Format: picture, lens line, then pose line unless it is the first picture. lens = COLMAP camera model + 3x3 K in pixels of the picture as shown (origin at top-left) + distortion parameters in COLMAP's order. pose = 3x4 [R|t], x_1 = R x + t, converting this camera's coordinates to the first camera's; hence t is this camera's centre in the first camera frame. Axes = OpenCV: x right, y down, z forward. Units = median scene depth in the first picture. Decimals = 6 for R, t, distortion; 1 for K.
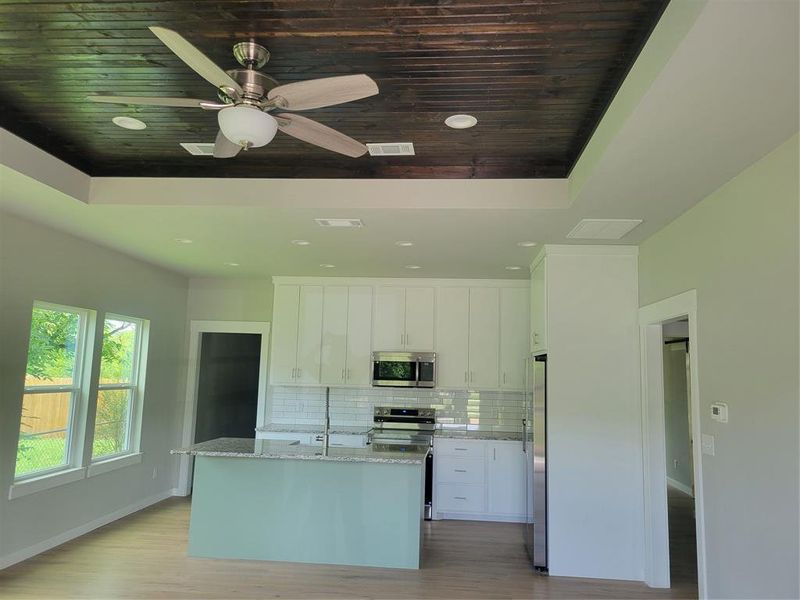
lens RADIAL K [[616.4, 0, 405.2], [0, 616.4, 302.6], [0, 0, 1]] dist [0.067487, -0.037426]
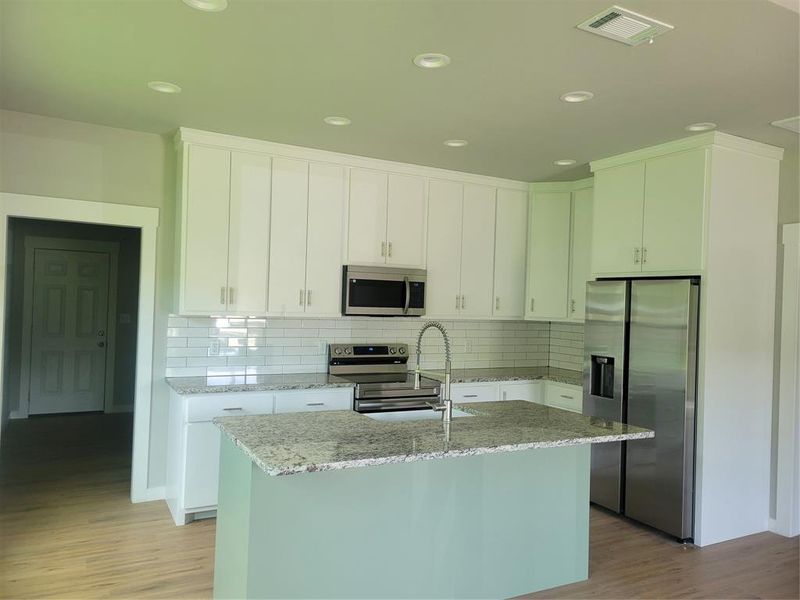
lens RADIAL K [[616.4, 0, 398.1], [0, 616.4, 298.6], [0, 0, 1]] dist [0.067487, -0.037426]
pose [[0.830192, 0.004106, 0.557463, -0.388442], [-0.073392, 0.992074, 0.101991, 0.043530], [-0.552626, -0.125585, 0.823913, 0.412035]]
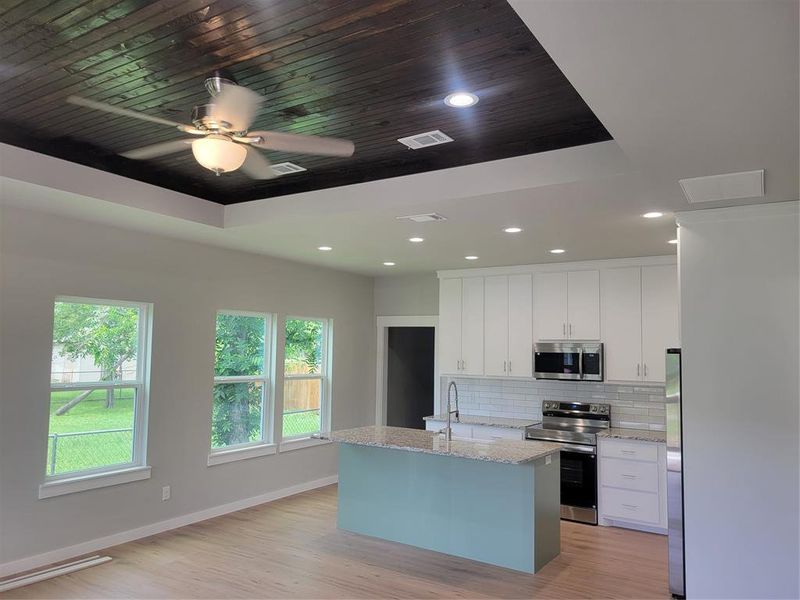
lens RADIAL K [[616.4, 0, 387.2], [0, 616.4, 316.3], [0, 0, 1]] dist [0.067487, -0.037426]
pose [[0.877453, -0.038833, -0.478087, 0.209718], [0.060265, 0.997744, 0.029565, -0.002947], [0.475861, -0.054754, 0.877815, 0.058297]]
